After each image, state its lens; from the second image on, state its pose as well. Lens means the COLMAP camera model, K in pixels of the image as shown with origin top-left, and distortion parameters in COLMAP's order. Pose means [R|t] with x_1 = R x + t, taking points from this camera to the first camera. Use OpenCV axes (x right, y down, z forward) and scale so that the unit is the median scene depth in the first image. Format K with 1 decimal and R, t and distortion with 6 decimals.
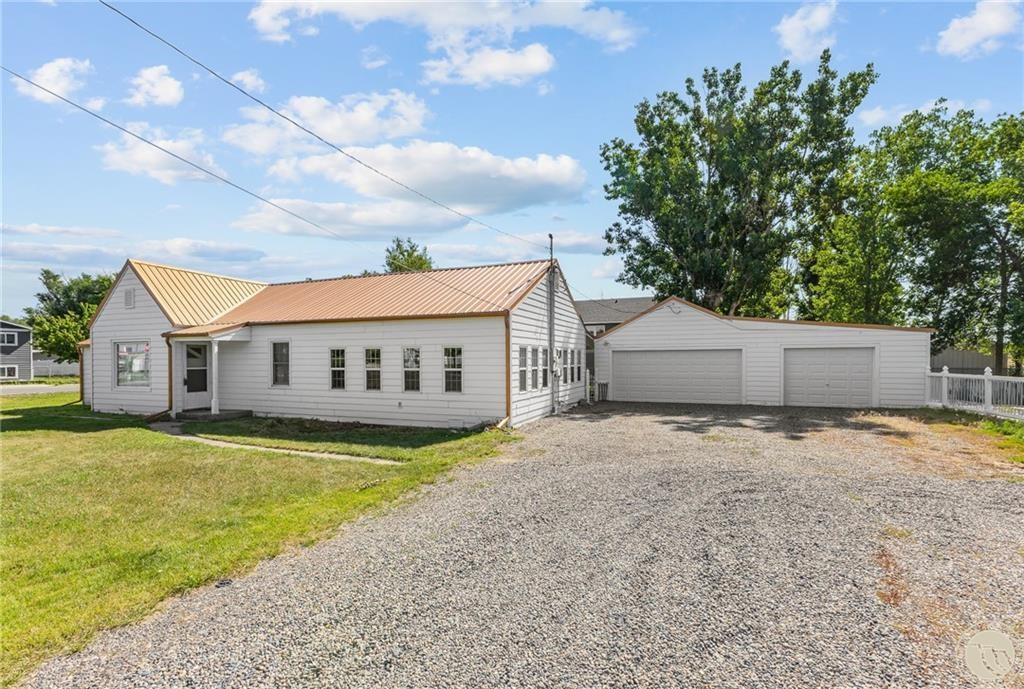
lens RADIAL K [[446.2, 0, 518.6], [0, 446.2, 361.6], [0, 0, 1]] dist [-0.000055, -0.000022]
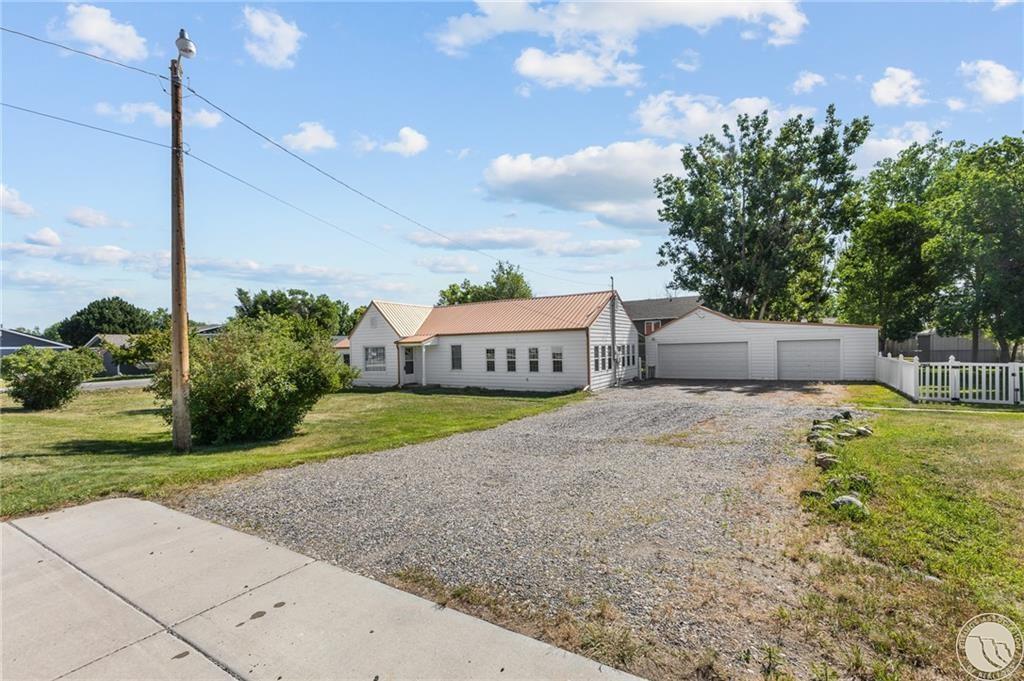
lens RADIAL K [[436.0, 0, 514.1], [0, 436.0, 352.8], [0, 0, 1]] dist [-0.000715, 0.000180]
pose [[0.985127, -0.017831, -0.170902, -0.011342], [0.020232, 0.999719, 0.012321, -0.023669], [0.170635, -0.015596, 0.985211, -0.520868]]
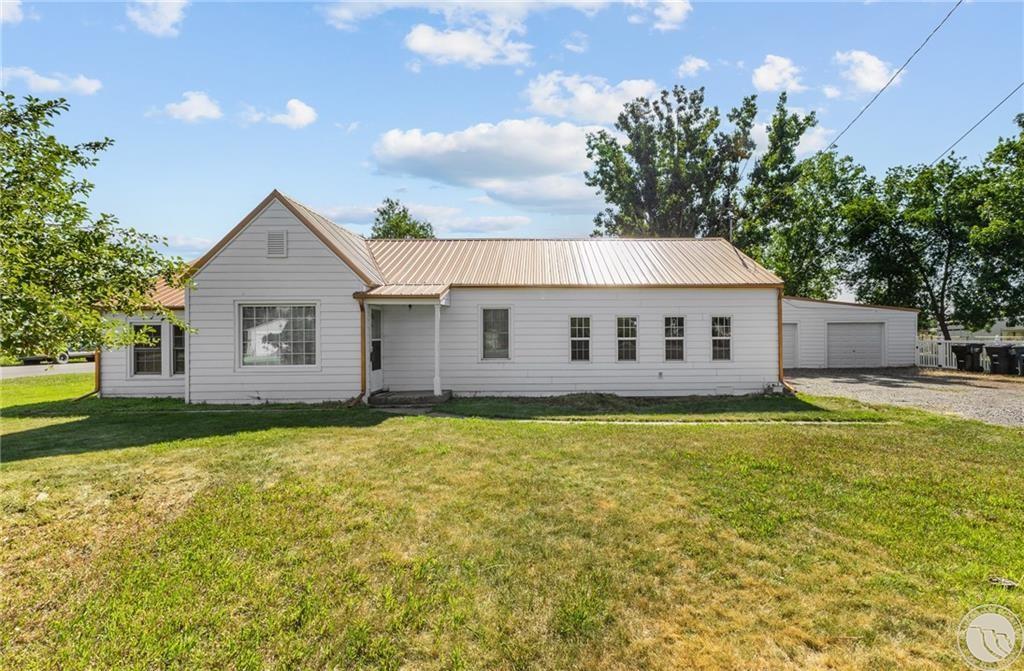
lens RADIAL K [[437.9, 0, 512.0], [0, 437.9, 335.5], [0, 0, 1]] dist [0.000419, 0.000058]
pose [[0.926696, -0.000070, 0.375811, -0.650266], [0.003391, 0.999961, -0.008175, 0.012172], [-0.375795, 0.008850, 0.926660, 0.163476]]
